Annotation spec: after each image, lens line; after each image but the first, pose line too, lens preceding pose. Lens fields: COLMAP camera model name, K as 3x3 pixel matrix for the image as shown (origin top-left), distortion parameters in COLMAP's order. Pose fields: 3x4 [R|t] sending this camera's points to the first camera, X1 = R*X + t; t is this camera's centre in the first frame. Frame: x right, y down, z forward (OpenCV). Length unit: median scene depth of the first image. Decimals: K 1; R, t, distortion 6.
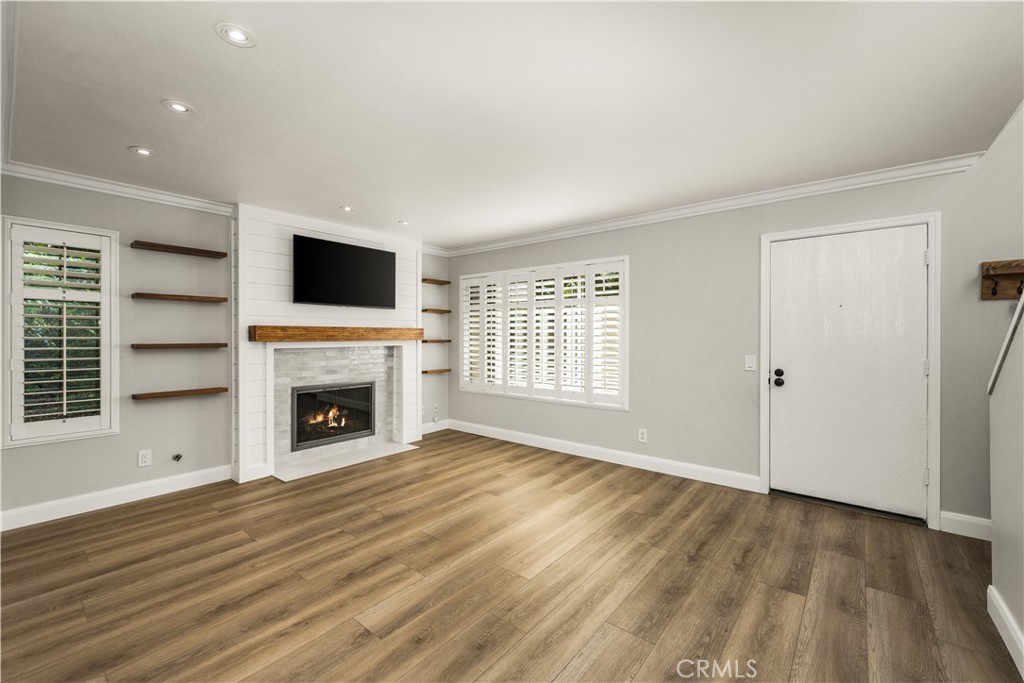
lens RADIAL K [[437.3, 0, 506.9], [0, 437.3, 330.8], [0, 0, 1]] dist [-0.000107, -0.001159]
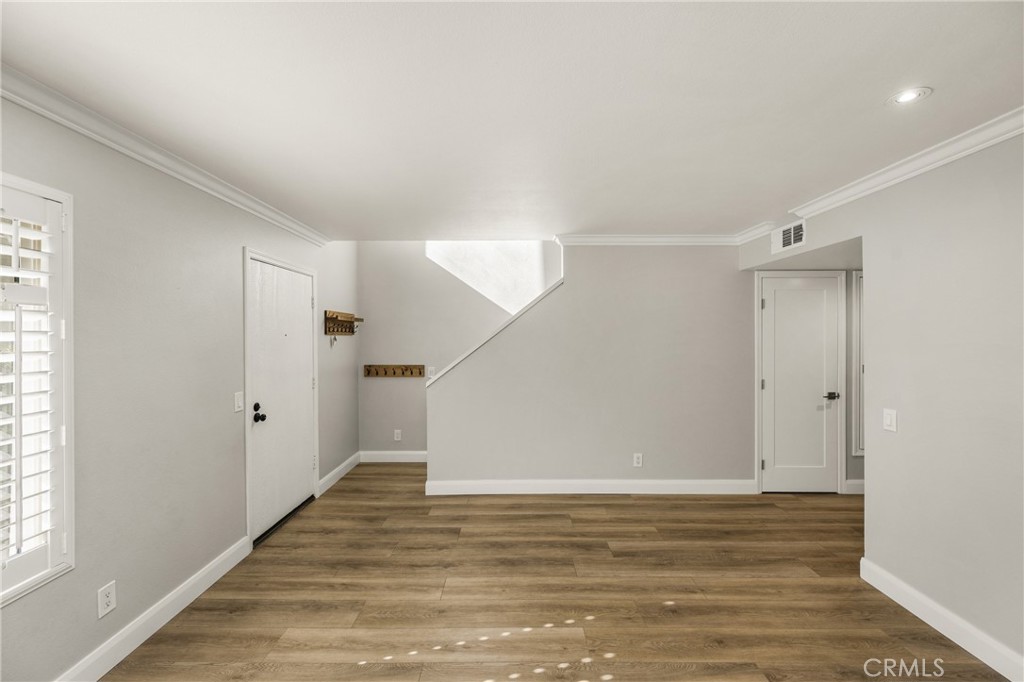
lens RADIAL K [[408.2, 0, 518.8], [0, 408.2, 338.9], [0, 0, 1]] dist [-0.001937, 0.001094]
pose [[-0.655144, 0.000283, 0.755504, -0.339492], [-0.007368, 0.999950, -0.006763, -0.040158], [-0.755468, -0.009997, -0.655109, 1.076702]]
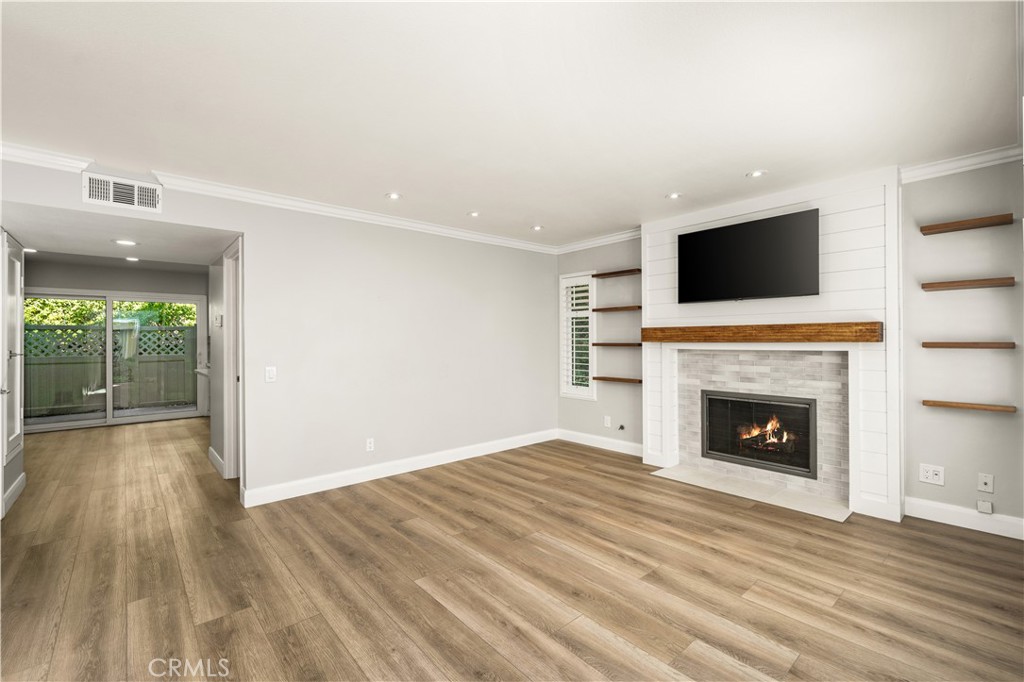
lens RADIAL K [[437.3, 0, 504.8], [0, 437.3, 331.4], [0, 0, 1]] dist [-0.000107, -0.001159]
pose [[-0.171885, -0.017429, -0.984963, 0.637227], [0.016172, 0.999659, -0.020512, 0.014733], [0.984984, -0.019455, -0.171545, 0.875741]]
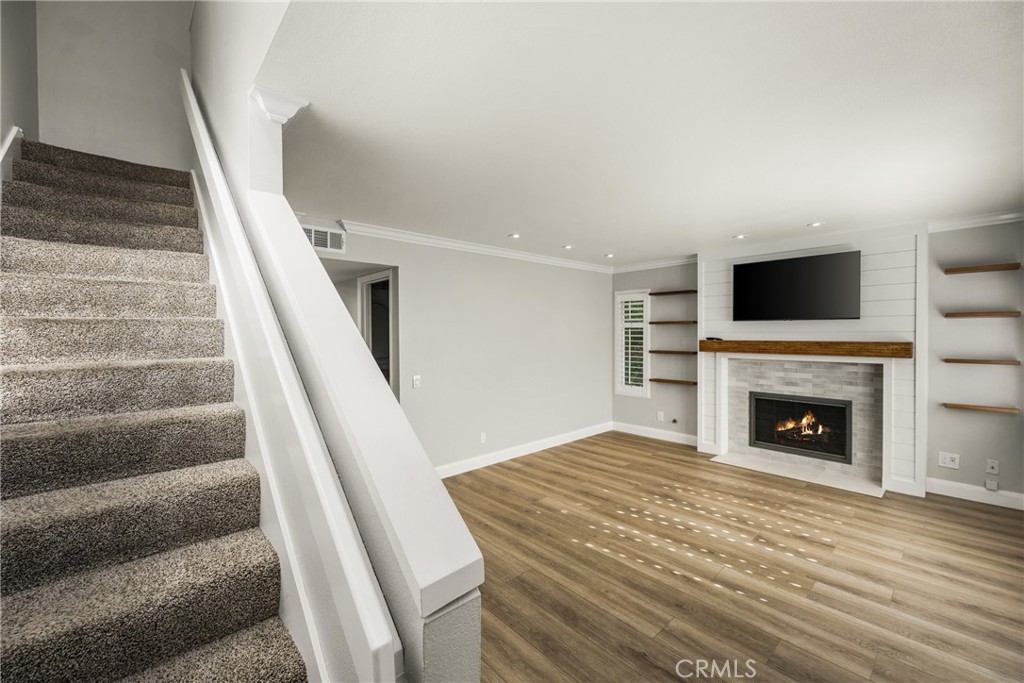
lens RADIAL K [[408.2, 0, 506.4], [0, 408.2, 331.2], [0, 0, 1]] dist [-0.001937, 0.001094]
pose [[-0.146274, 0.000354, -0.989244, 0.825483], [0.014455, 0.999894, -0.001780, -0.049321], [0.989138, -0.014560, -0.146264, 0.605842]]
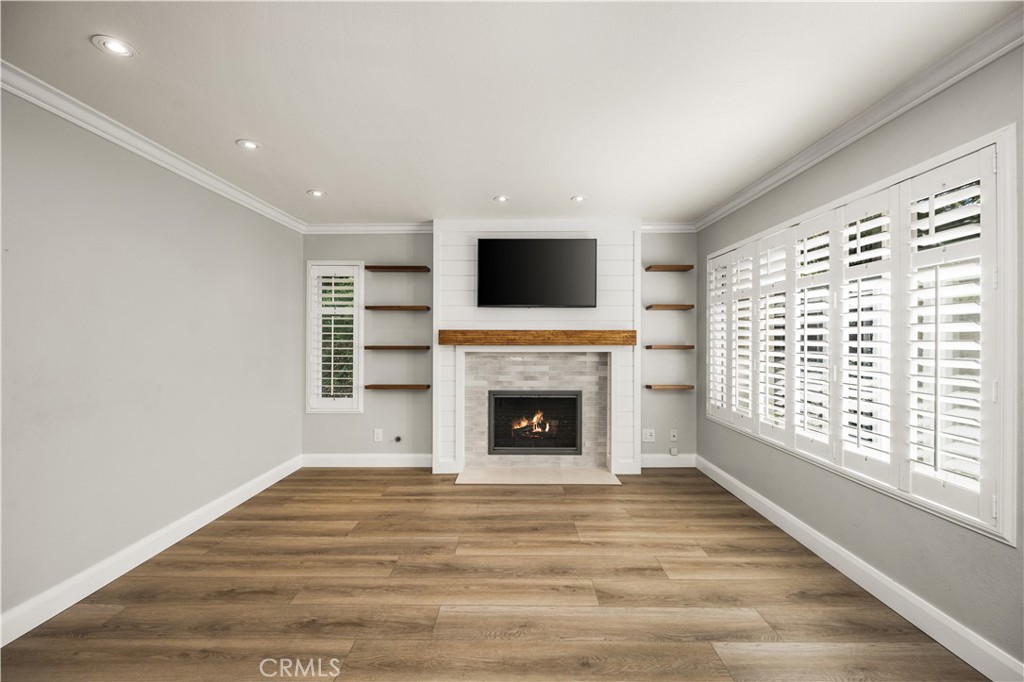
lens RADIAL K [[408.2, 0, 506.7], [0, 408.2, 335.1], [0, 0, 1]] dist [-0.001937, 0.001094]
pose [[0.626253, -0.006405, -0.779594, 0.322817], [0.005876, 0.999977, -0.003495, 0.004891], [0.779598, -0.002392, 0.626276, 0.520509]]
